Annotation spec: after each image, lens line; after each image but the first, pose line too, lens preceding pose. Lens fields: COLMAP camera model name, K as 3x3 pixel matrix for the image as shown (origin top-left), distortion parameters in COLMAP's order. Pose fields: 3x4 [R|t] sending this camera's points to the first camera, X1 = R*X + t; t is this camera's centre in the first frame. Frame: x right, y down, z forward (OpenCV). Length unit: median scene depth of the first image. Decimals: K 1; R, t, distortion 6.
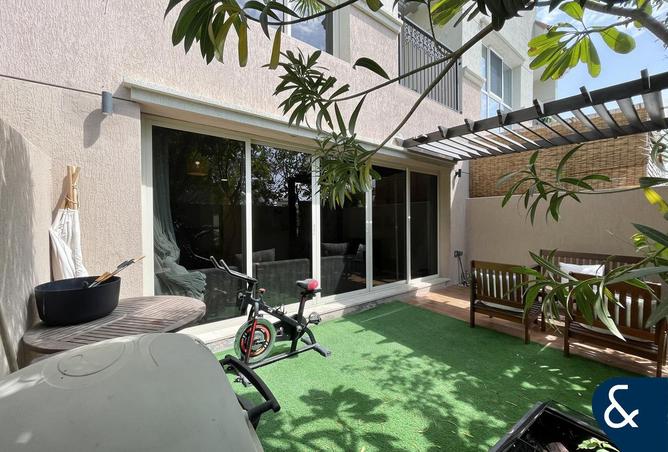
lens RADIAL K [[275.6, 0, 336.7], [0, 275.6, 222.0], [0, 0, 1]] dist [0.000686, 0.000018]
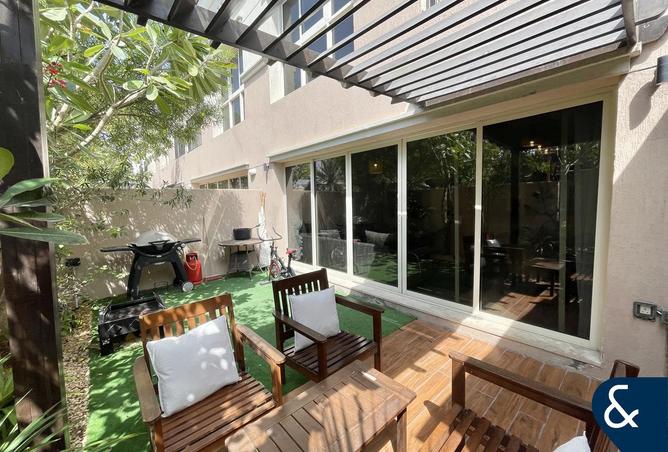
lens RADIAL K [[275.6, 0, 336.9], [0, 275.6, 226.1], [0, 0, 1]] dist [0.000686, 0.000018]
pose [[0.062195, 0.058627, -0.996341, 1.018462], [-0.014332, 0.998223, 0.057844, -0.005617], [0.997961, 0.010682, 0.062925, 0.792878]]
